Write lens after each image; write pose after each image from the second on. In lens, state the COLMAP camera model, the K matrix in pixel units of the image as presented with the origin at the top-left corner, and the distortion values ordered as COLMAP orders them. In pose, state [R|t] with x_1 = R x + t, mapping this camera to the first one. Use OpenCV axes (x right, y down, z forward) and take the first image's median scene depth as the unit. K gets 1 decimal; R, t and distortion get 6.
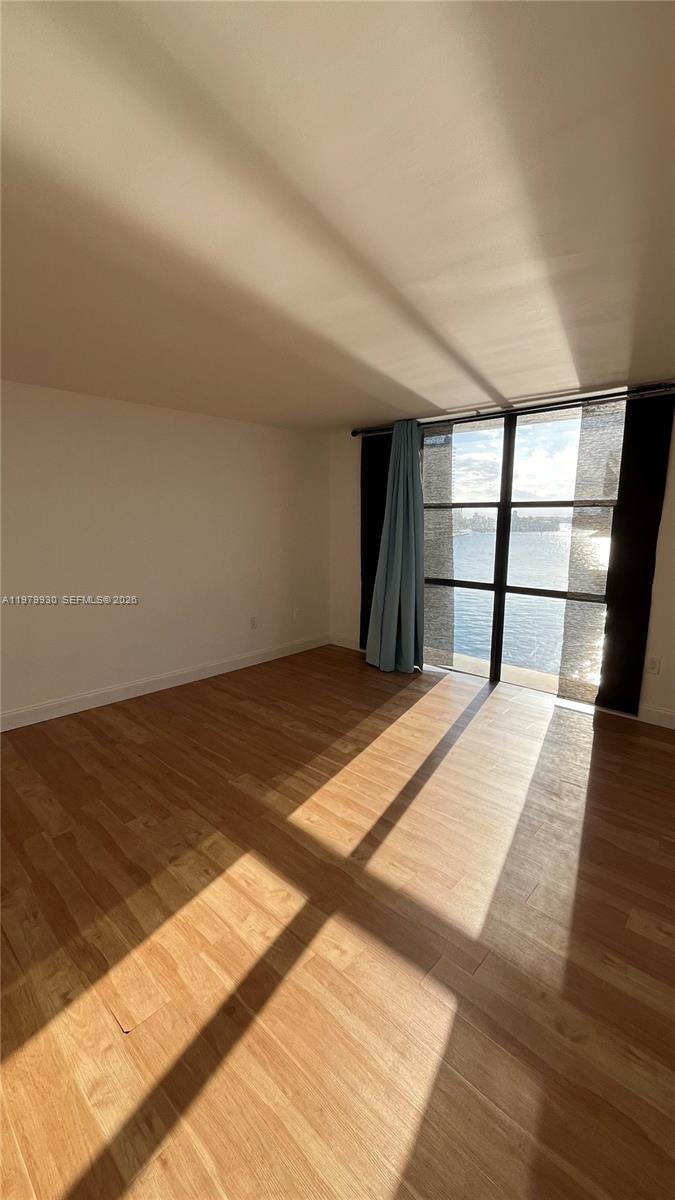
lens RADIAL K [[488.3, 0, 347.9], [0, 488.3, 602.5], [0, 0, 1]] dist [-0.000750, -0.000165]
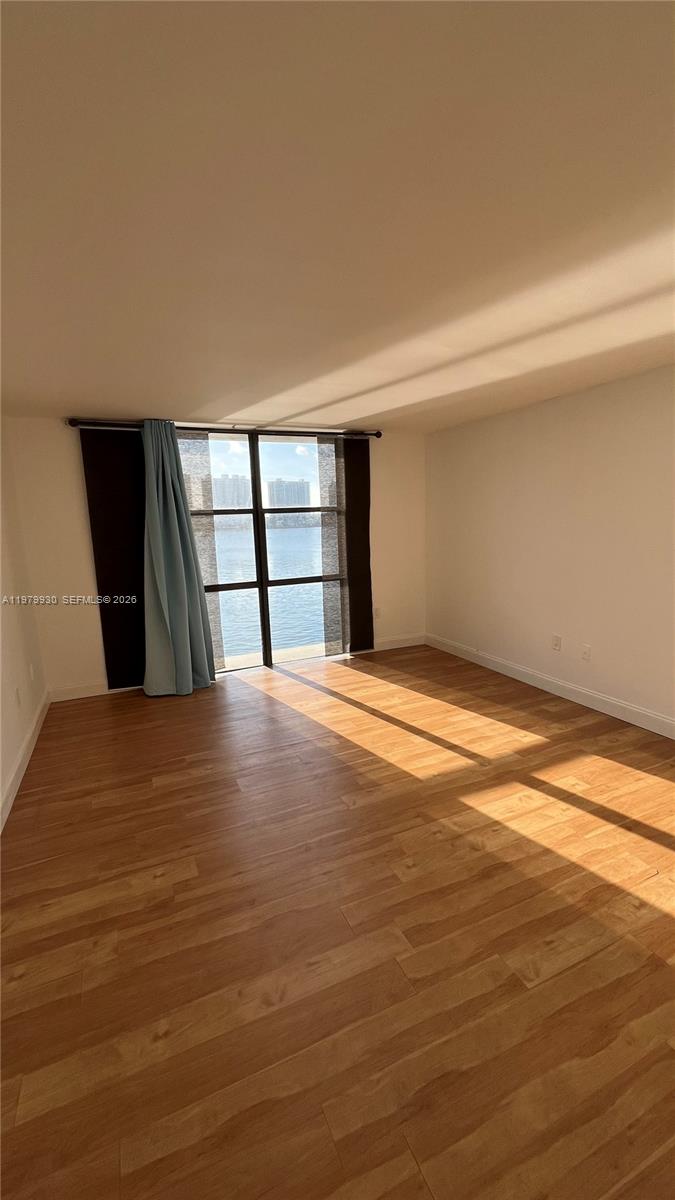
lens RADIAL K [[488.3, 0, 328.0], [0, 488.3, 604.1], [0, 0, 1]] dist [-0.000750, -0.000165]
pose [[0.394005, -0.177019, 0.901900, -0.887489], [0.193552, 0.975253, 0.106861, -0.101568], [-0.898497, 0.132461, 0.418517, 0.521004]]
